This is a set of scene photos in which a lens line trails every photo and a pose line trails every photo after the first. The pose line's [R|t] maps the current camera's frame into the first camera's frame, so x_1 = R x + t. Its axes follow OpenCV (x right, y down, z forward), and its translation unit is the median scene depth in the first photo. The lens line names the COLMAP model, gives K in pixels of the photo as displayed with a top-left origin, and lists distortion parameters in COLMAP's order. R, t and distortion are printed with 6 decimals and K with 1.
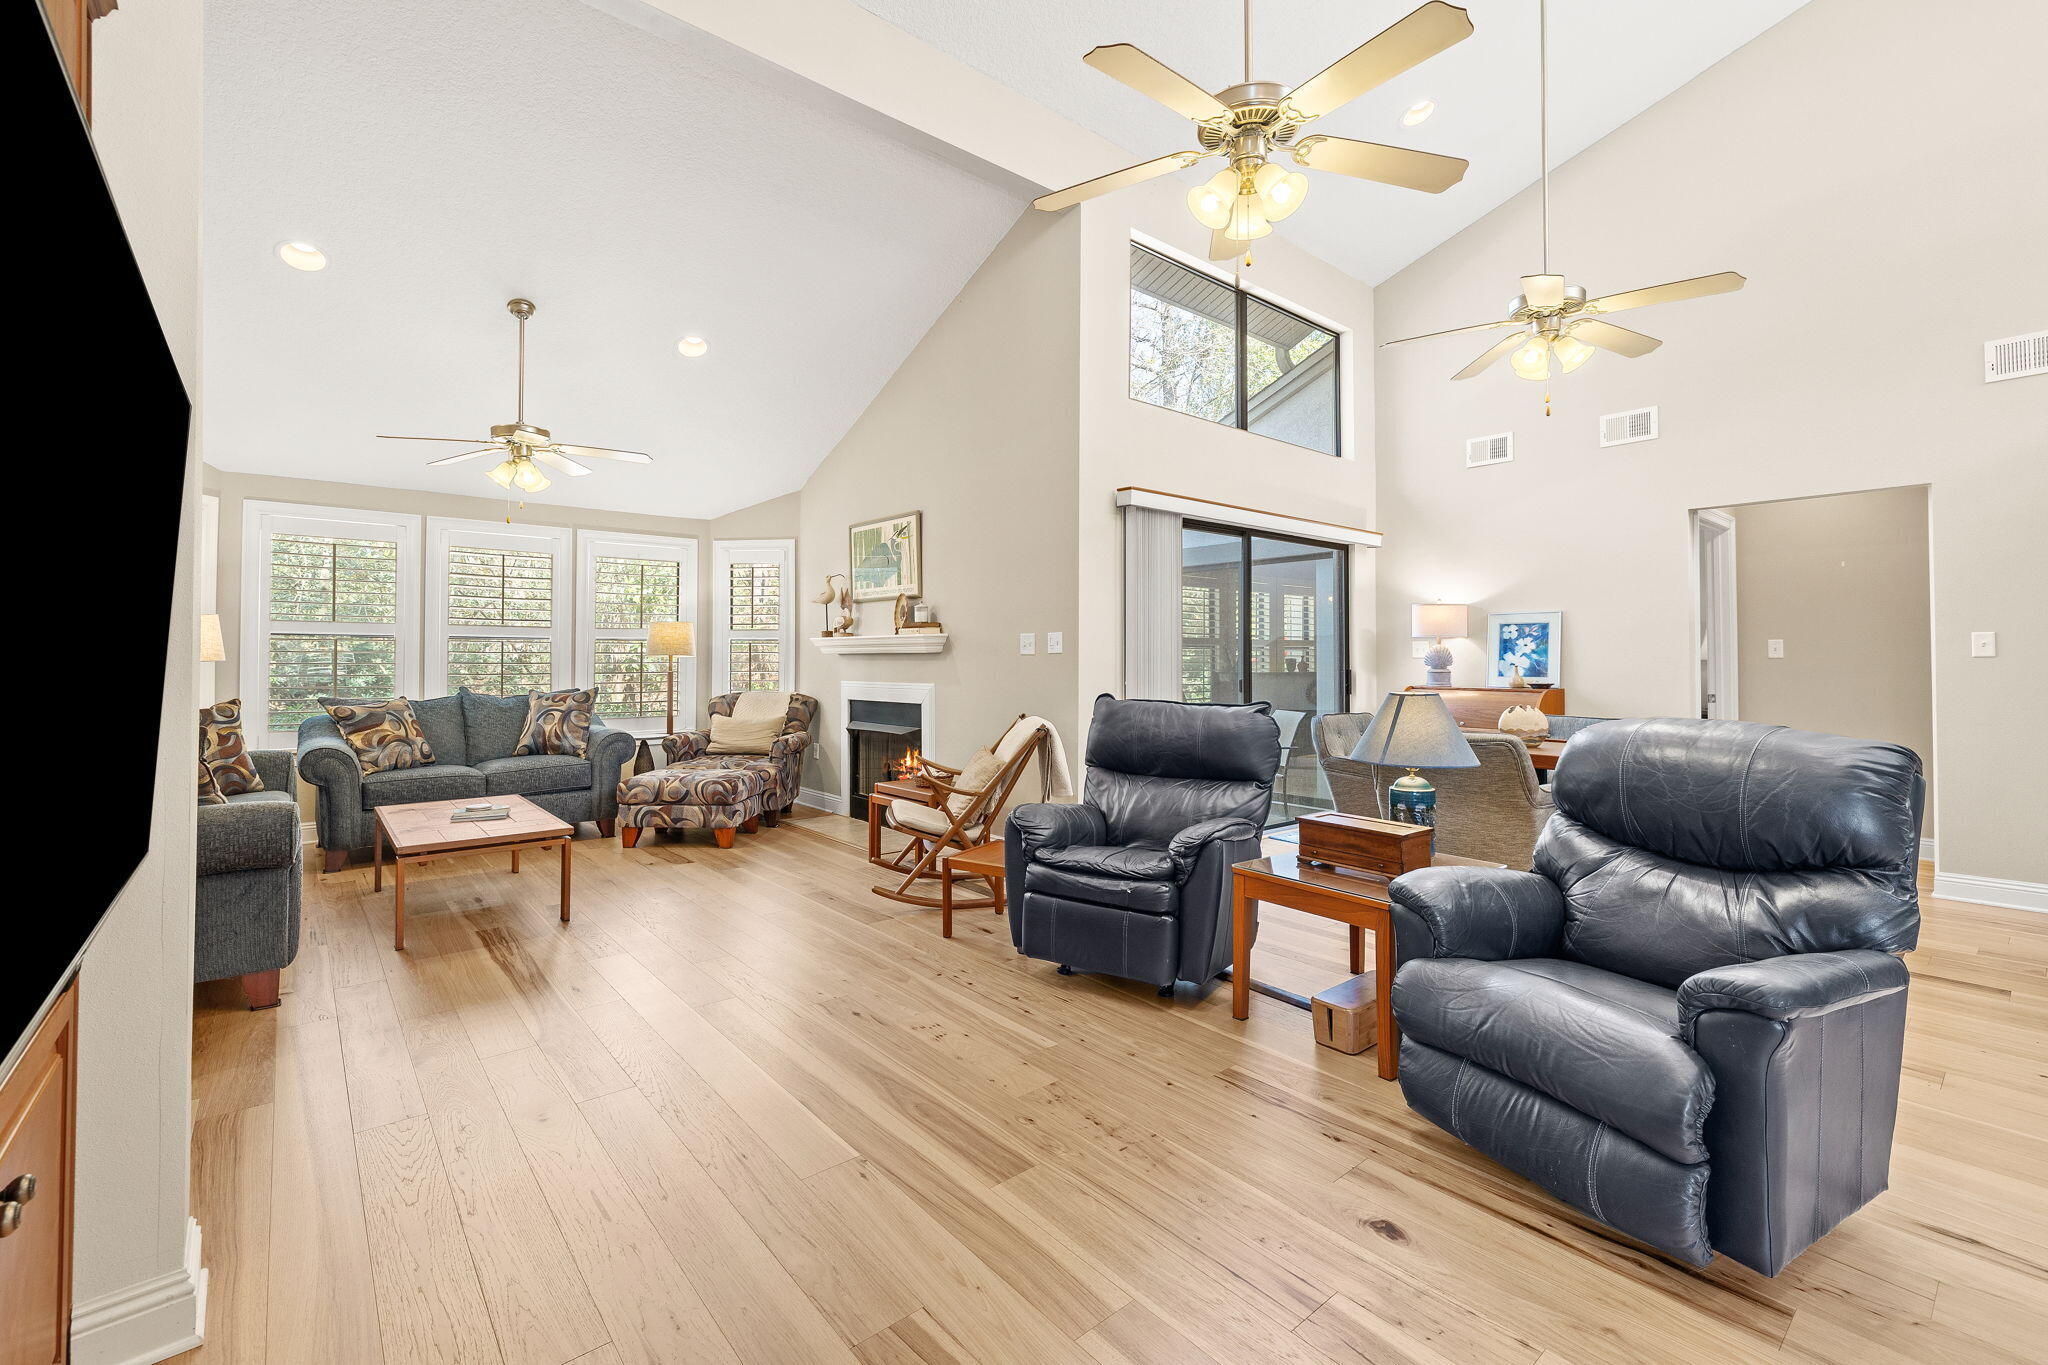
lens RADIAL K [[860.9, 0, 1027.5], [0, 860.9, 647.4], [0, 0, 1]] dist [0.000542, 0.000353]
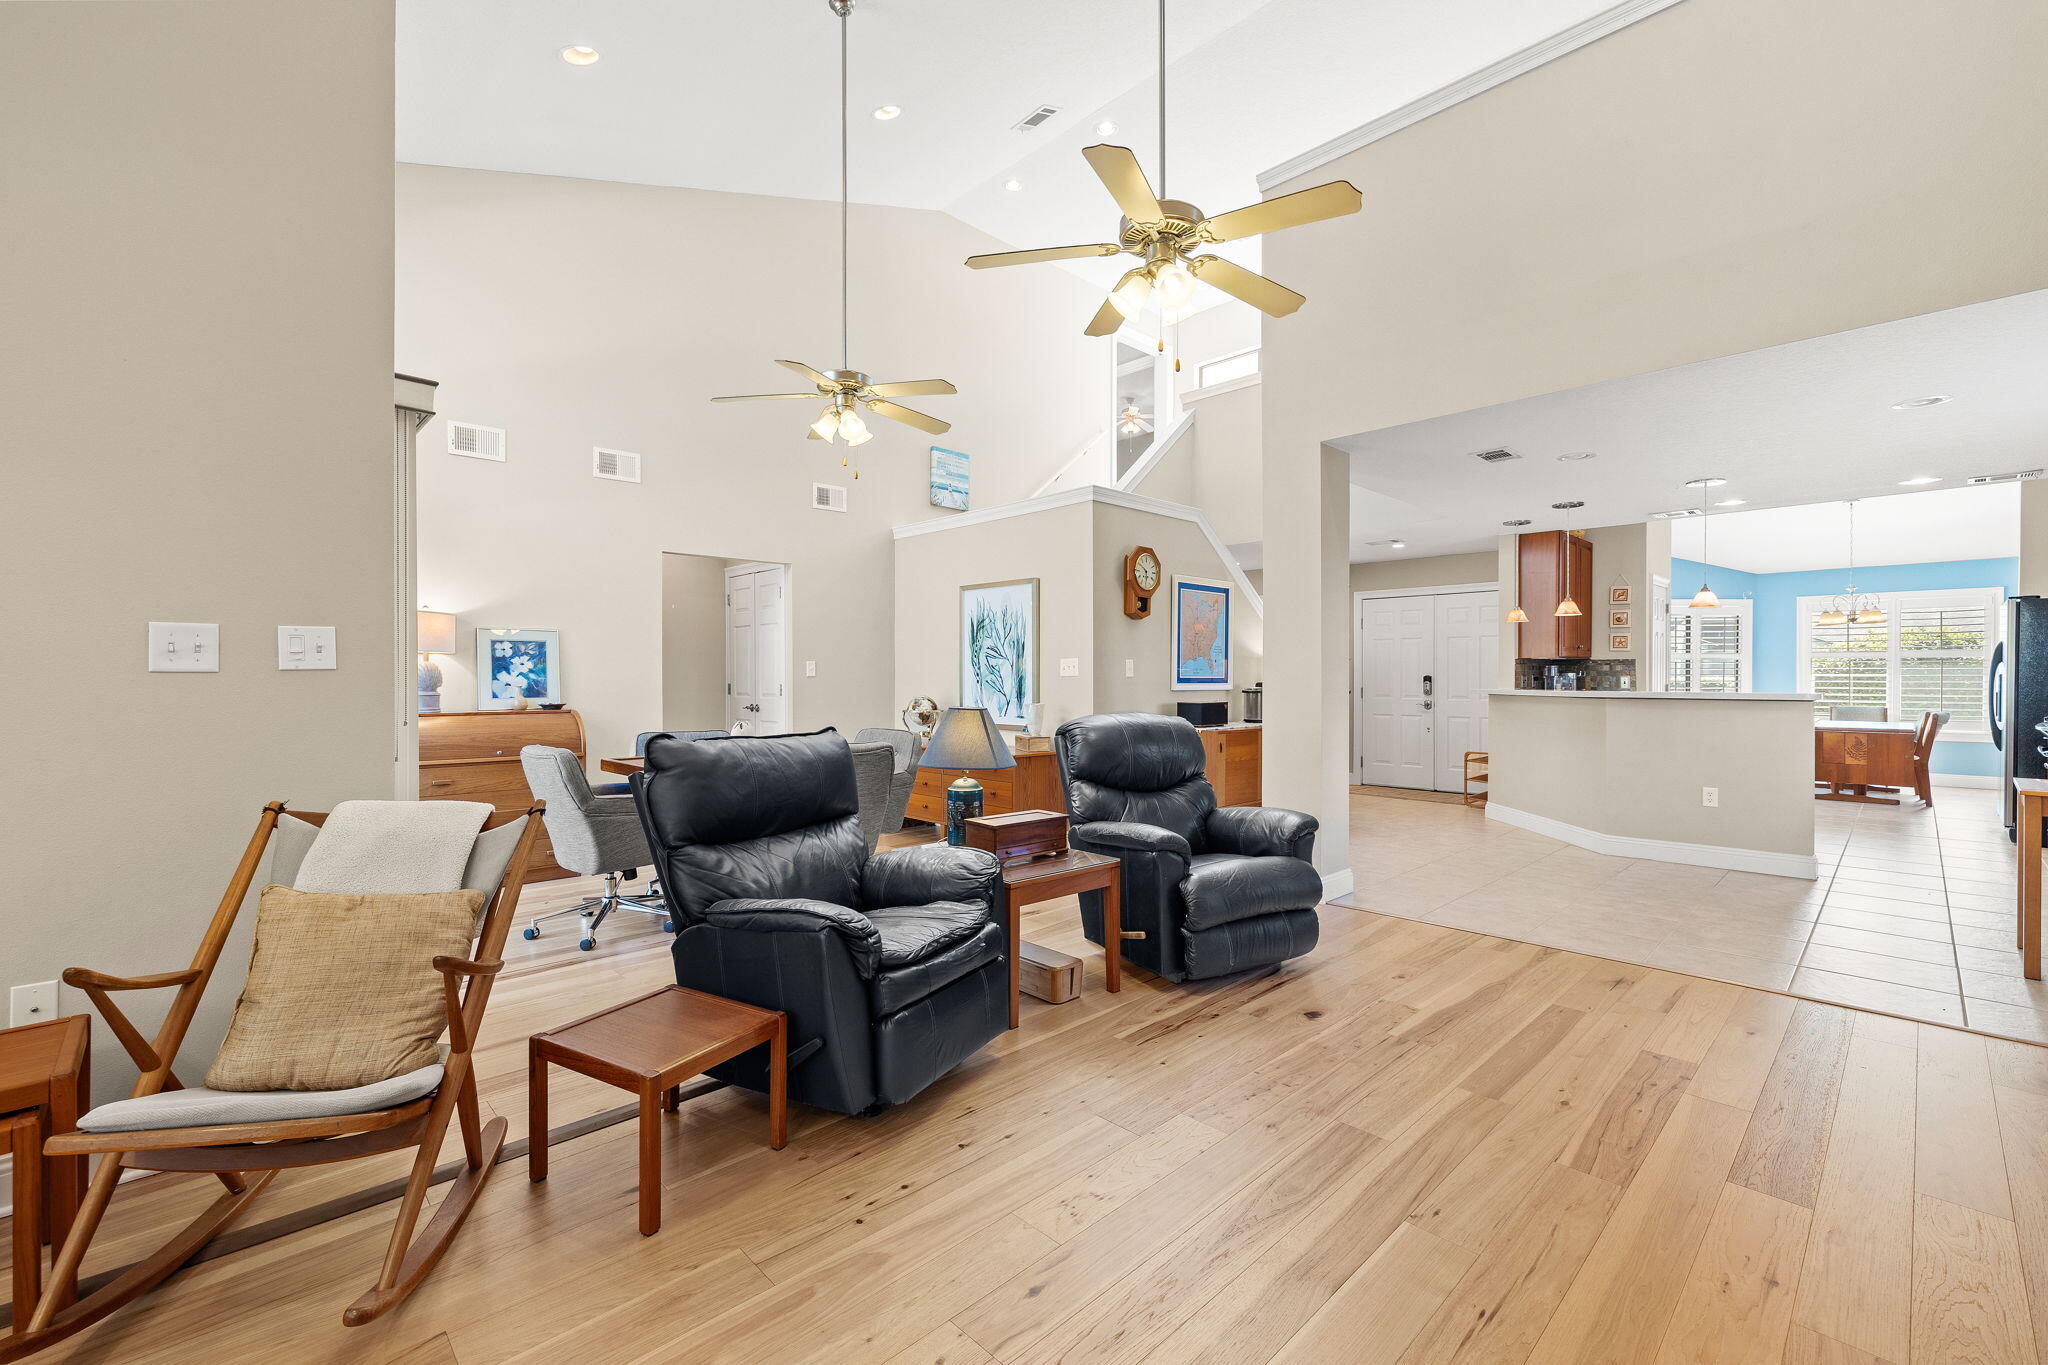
lens RADIAL K [[860.9, 0, 1007.5], [0, 860.9, 683.4], [0, 0, 1]] dist [0.000542, 0.000353]
pose [[-0.046277, -0.007556, 0.998900, -0.389287], [-0.012847, 0.999893, 0.006968, 0.005218], [-0.998846, -0.012511, -0.046369, 0.526613]]
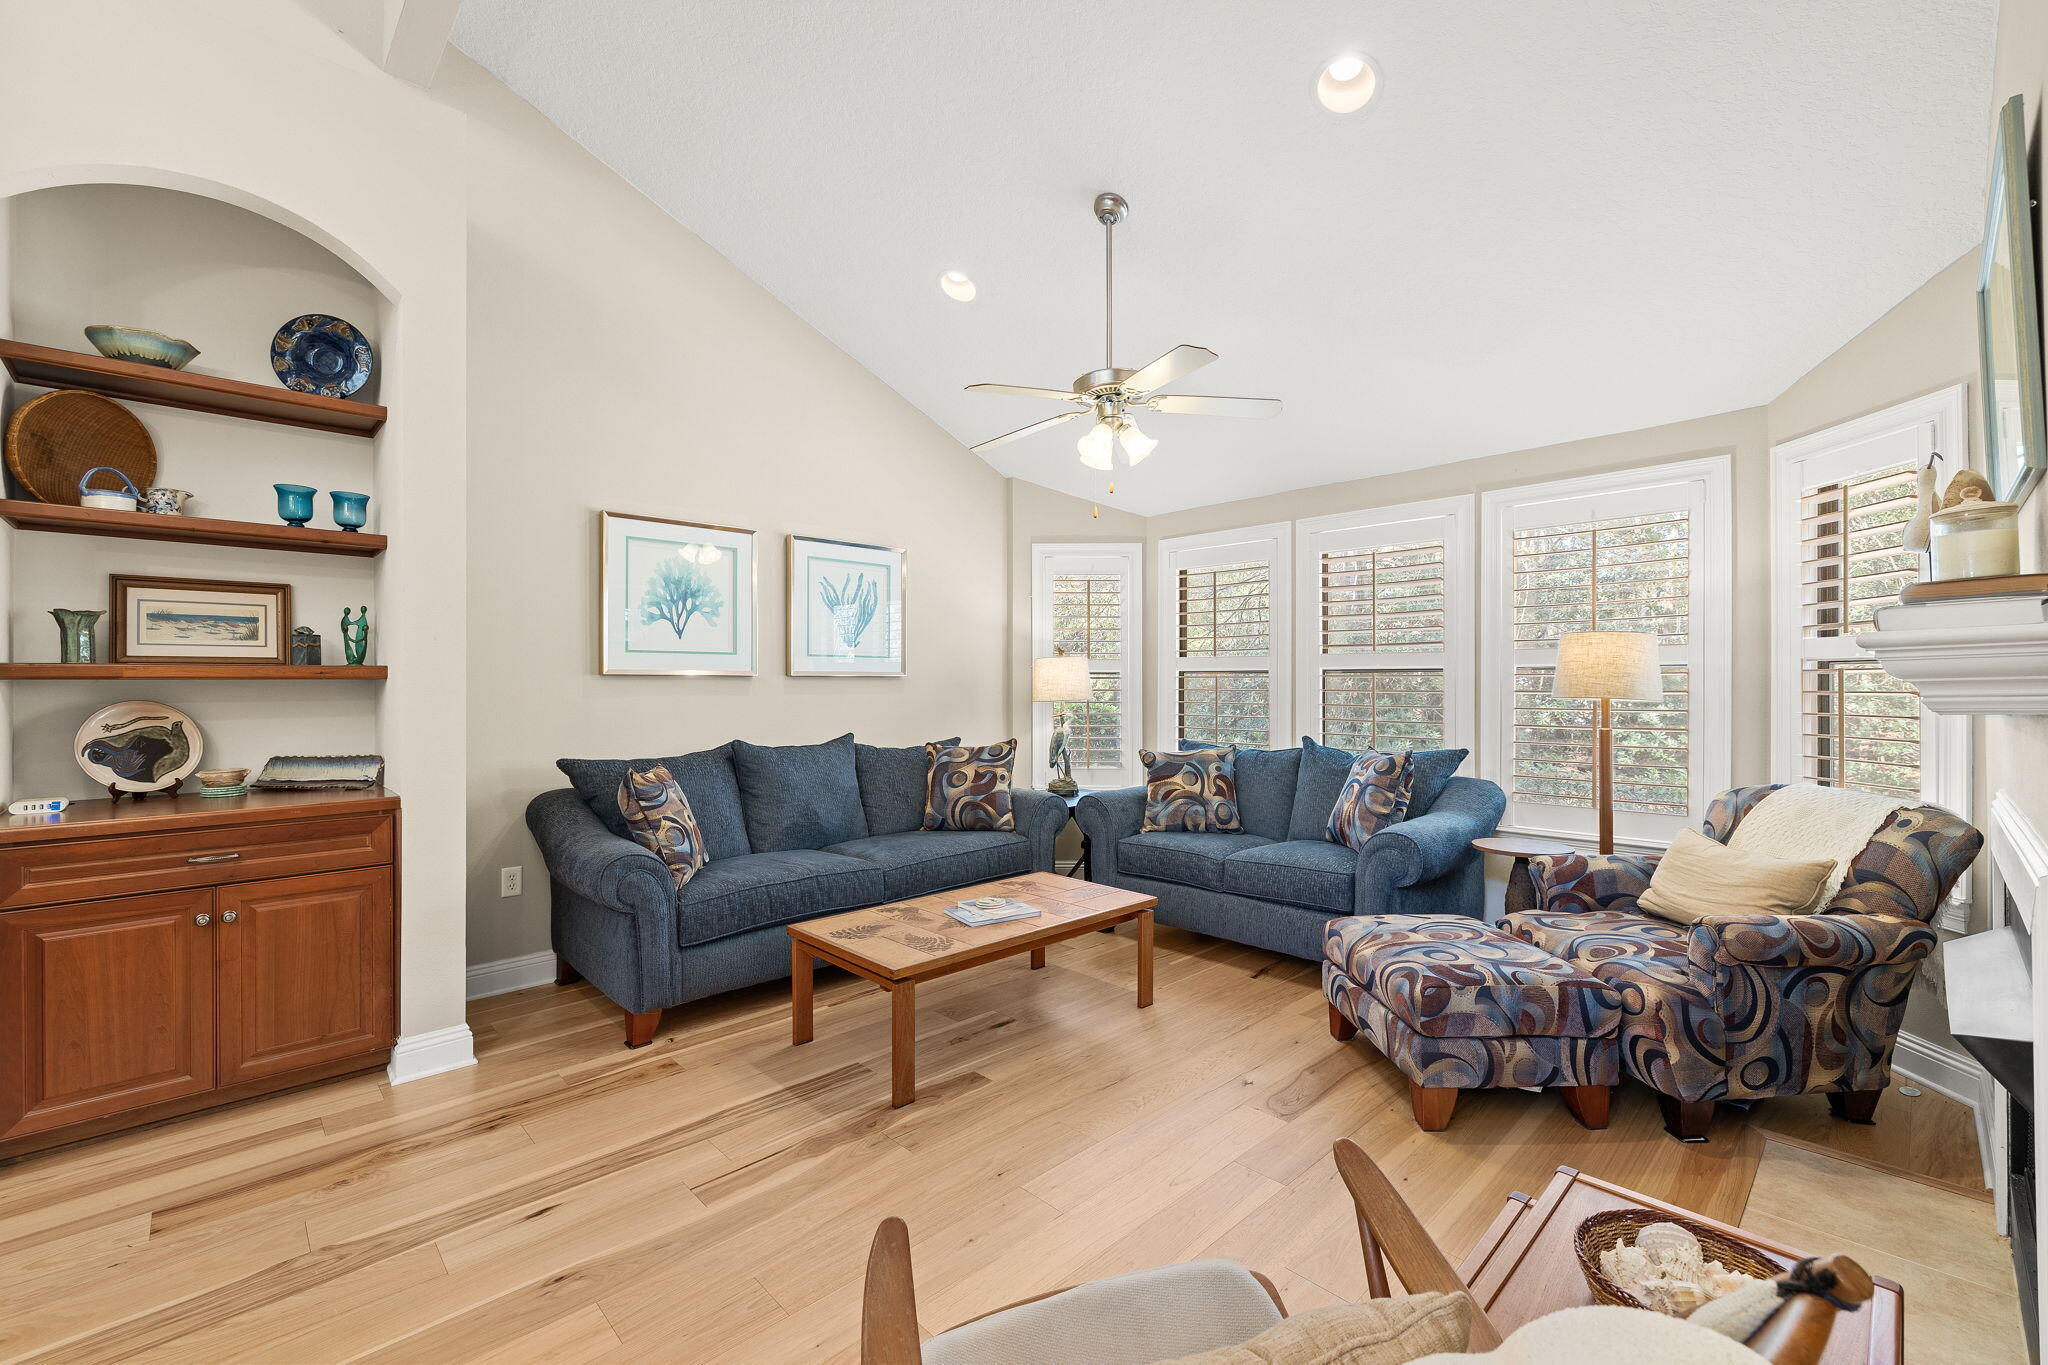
lens RADIAL K [[860.9, 0, 1029.2], [0, 860.9, 678.8], [0, 0, 1]] dist [0.000542, 0.000353]
pose [[0.064317, -0.003254, -0.997924, 0.087833], [0.016517, 0.999861, -0.002196, -0.007367], [0.997793, -0.016341, 0.064362, 0.727324]]
